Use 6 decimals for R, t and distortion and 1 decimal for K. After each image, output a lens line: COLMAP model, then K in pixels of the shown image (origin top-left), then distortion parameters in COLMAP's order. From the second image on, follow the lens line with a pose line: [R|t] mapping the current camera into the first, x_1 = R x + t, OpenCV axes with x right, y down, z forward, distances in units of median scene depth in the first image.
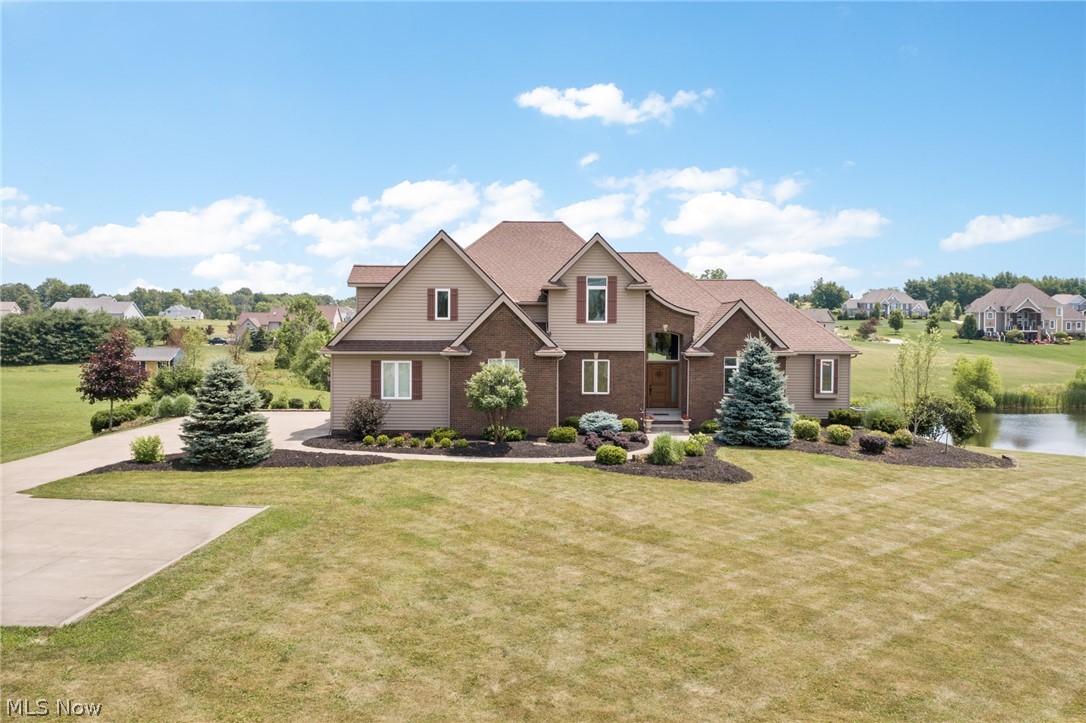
lens RADIAL K [[816.1, 0, 546.1], [0, 816.1, 356.1], [0, 0, 1]] dist [-0.010251, -0.002339]
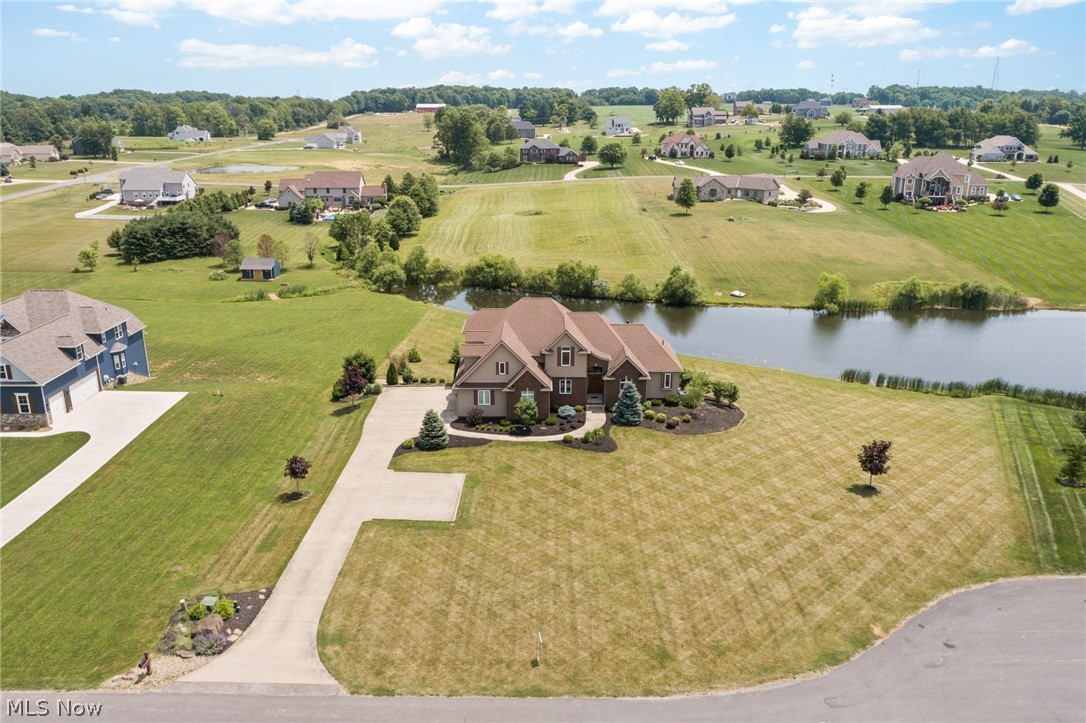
lens RADIAL K [[816.1, 0, 546.1], [0, 816.1, 356.1], [0, 0, 1]] dist [-0.010251, -0.002339]
pose [[0.999923, -0.008233, 0.009319, -0.016224], [0.005507, 0.965118, 0.261758, -0.681929], [-0.011149, -0.261686, 0.965089, -1.254149]]
